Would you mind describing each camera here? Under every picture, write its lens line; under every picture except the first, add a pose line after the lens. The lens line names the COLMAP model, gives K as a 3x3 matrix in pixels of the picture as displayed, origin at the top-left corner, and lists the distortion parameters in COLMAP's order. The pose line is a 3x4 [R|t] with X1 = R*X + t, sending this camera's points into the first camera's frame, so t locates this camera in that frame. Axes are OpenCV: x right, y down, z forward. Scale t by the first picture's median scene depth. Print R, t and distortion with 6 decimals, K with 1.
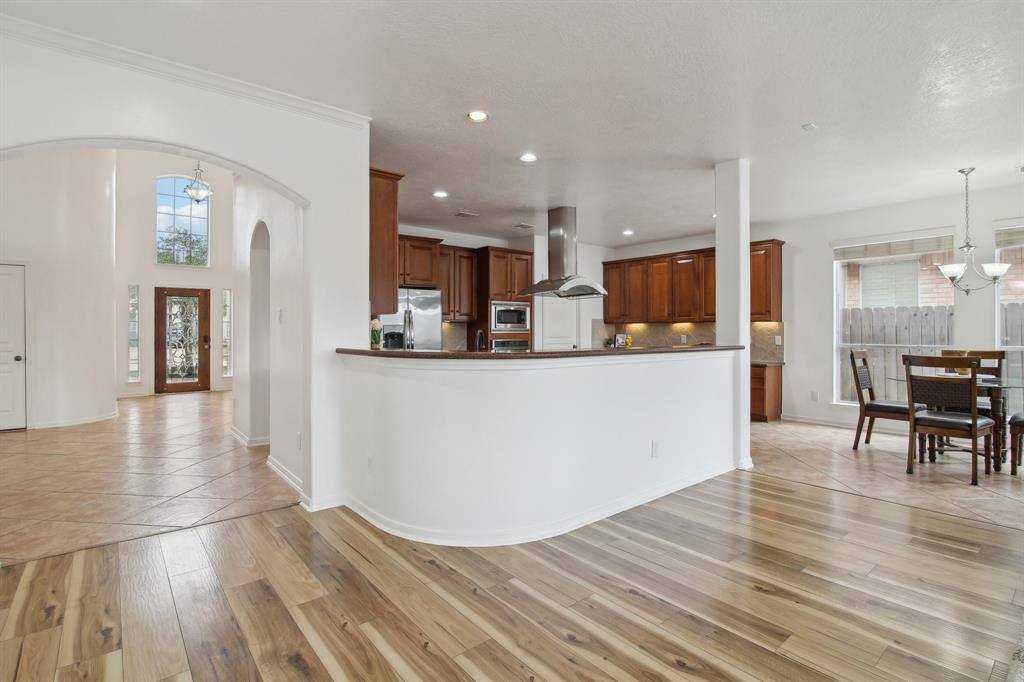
lens RADIAL K [[489.4, 0, 513.0], [0, 489.4, 330.0], [0, 0, 1]] dist [-0.012432, -0.000354]
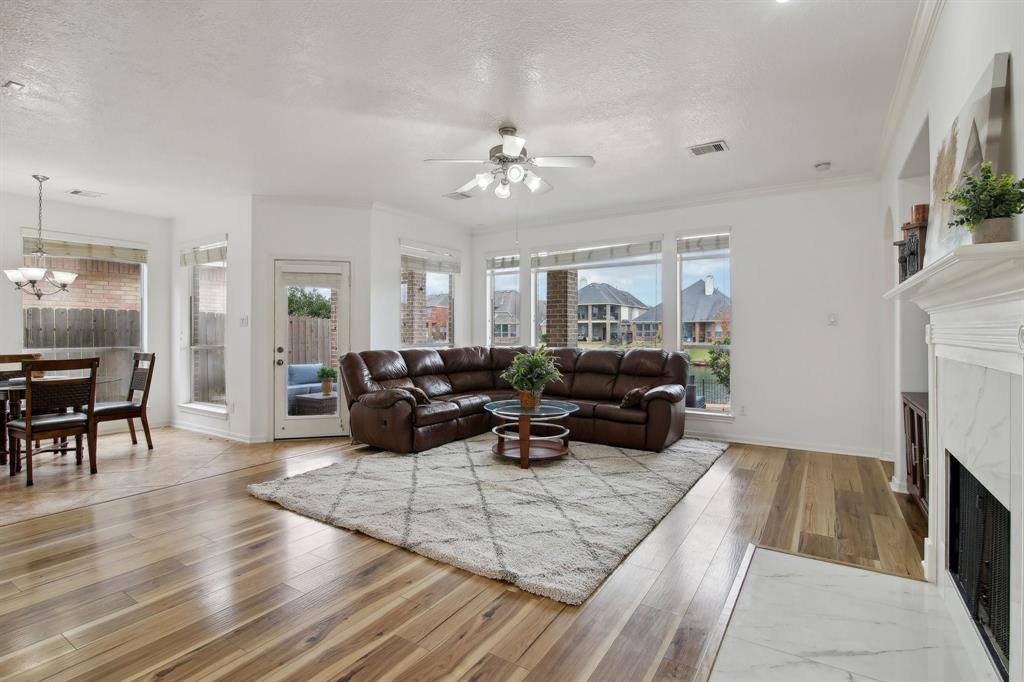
lens RADIAL K [[477.4, 0, 514.6], [0, 477.4, 329.4], [0, 0, 1]] dist [-0.016706, 0.000358]
pose [[-0.297852, 0.007679, 0.954581, -0.188149], [0.005851, 0.999964, -0.006219, 0.001864], [-0.954594, 0.003733, -0.297886, 0.208562]]
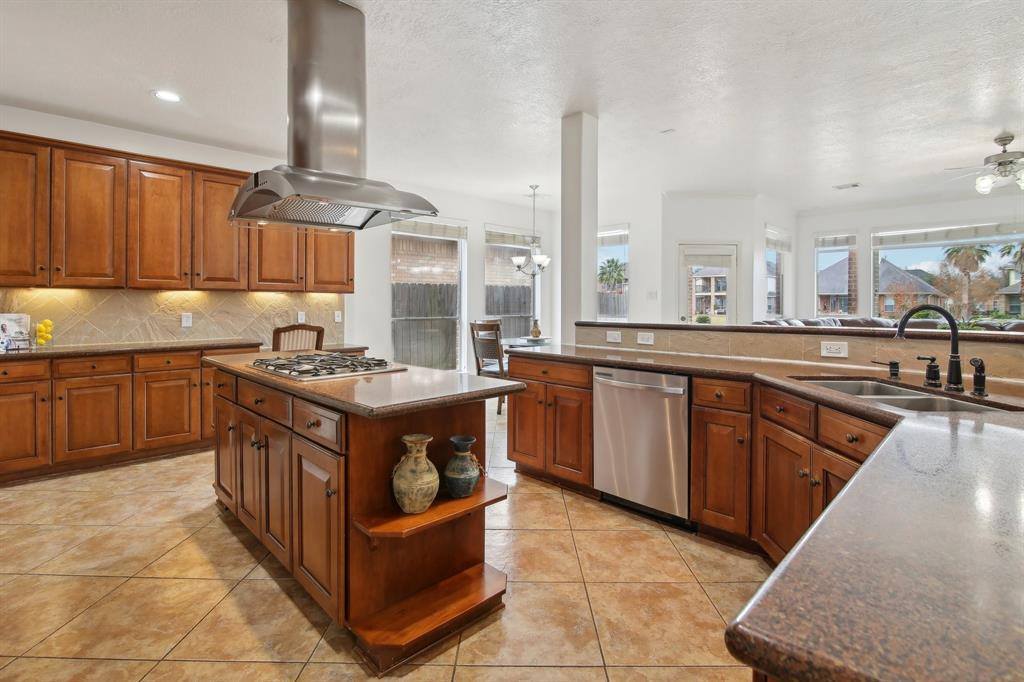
lens RADIAL K [[480.7, 0, 510.2], [0, 480.7, 308.1], [0, 0, 1]] dist [-0.020719, 0.000293]
pose [[-0.085434, -0.008407, 0.996308, -0.250495], [-0.000772, 0.999965, 0.008372, 0.000512], [-0.996344, -0.000054, -0.085437, 0.731990]]
